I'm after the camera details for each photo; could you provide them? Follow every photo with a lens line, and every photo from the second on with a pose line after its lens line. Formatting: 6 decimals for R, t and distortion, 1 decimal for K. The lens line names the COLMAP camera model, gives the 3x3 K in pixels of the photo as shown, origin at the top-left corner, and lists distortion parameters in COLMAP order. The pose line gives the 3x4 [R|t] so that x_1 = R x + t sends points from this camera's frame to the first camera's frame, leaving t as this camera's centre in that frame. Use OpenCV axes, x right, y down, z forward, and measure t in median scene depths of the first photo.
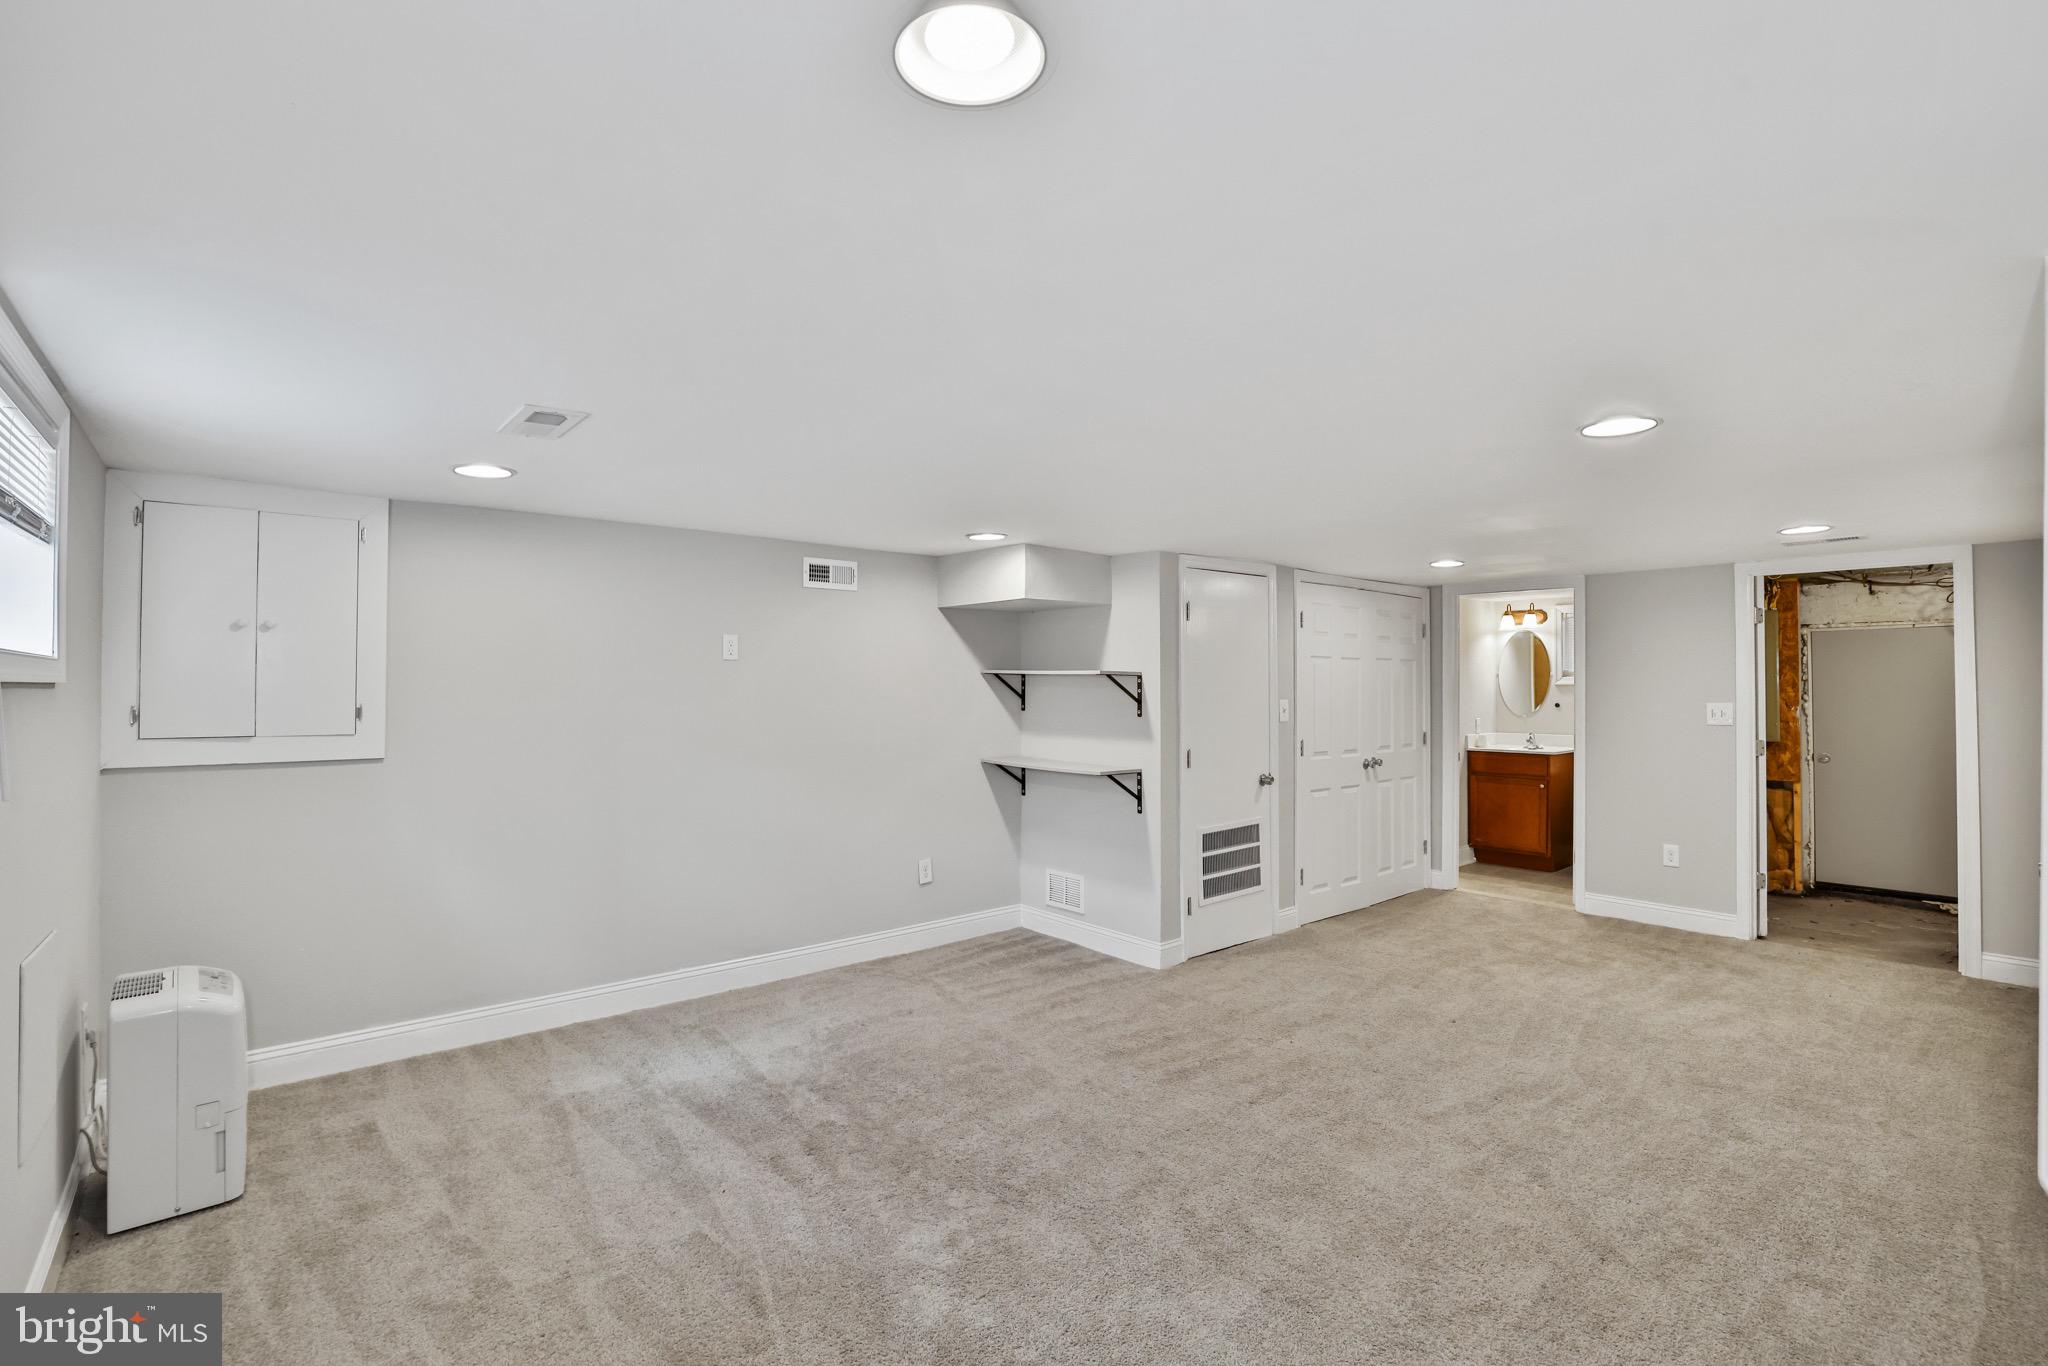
lens RADIAL K [[933.4, 0, 1020.8], [0, 933.4, 680.4], [0, 0, 1]] dist [-0.003943, 0.000618]
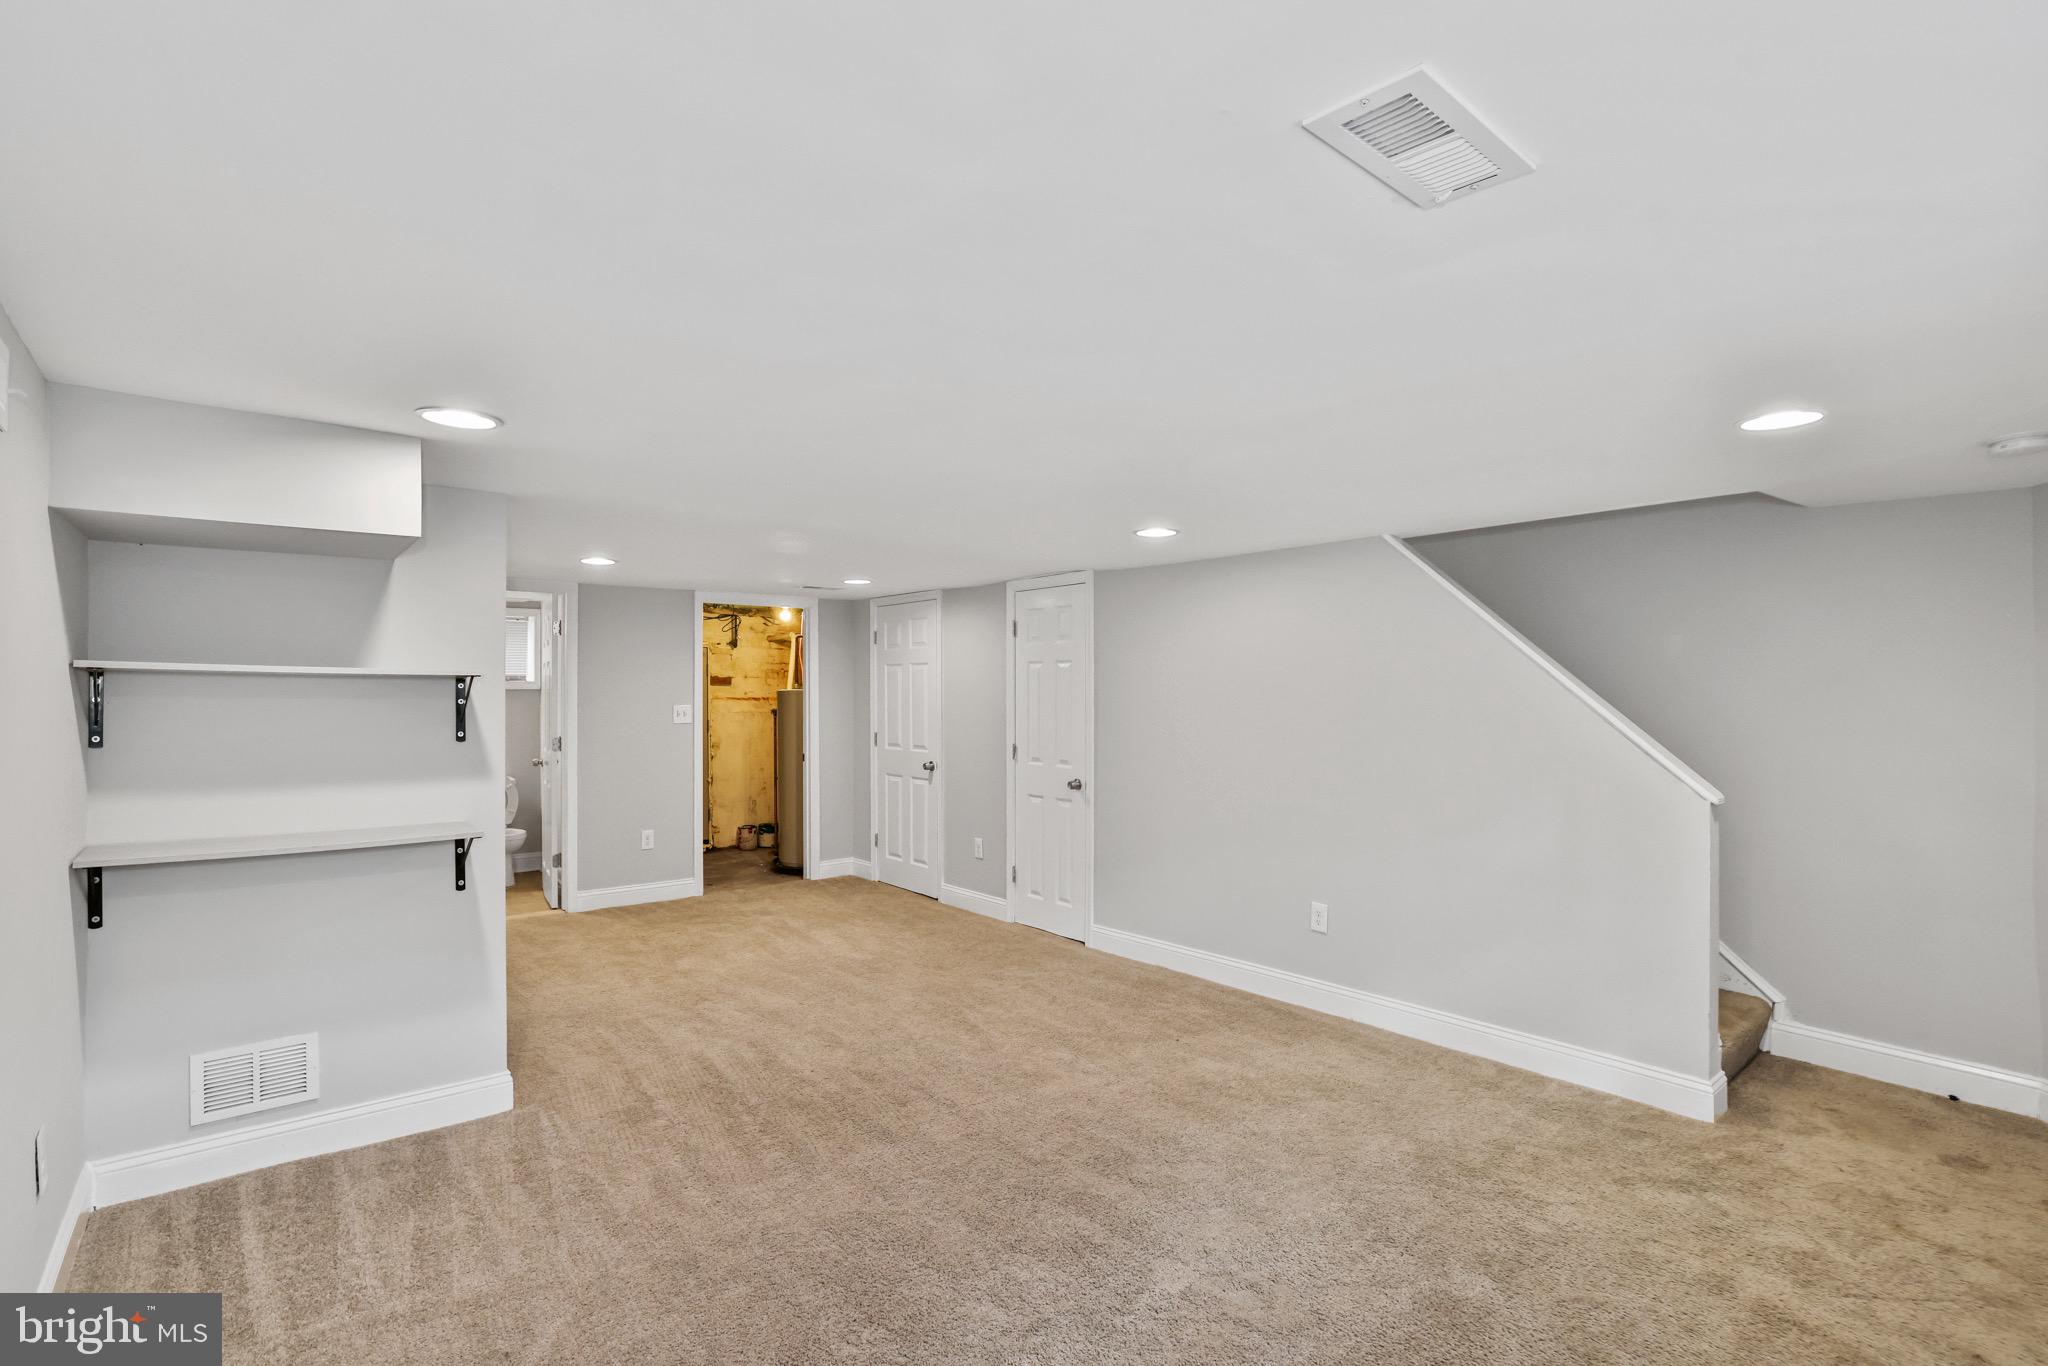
lens RADIAL K [[933.4, 0, 1017.4], [0, 933.4, 690.9], [0, 0, 1]] dist [-0.003943, 0.000618]
pose [[0.051168, -0.002615, 0.998687, -0.478337], [-0.008581, 0.999959, 0.003058, -0.001802], [-0.998653, -0.008726, 0.051144, 0.558255]]
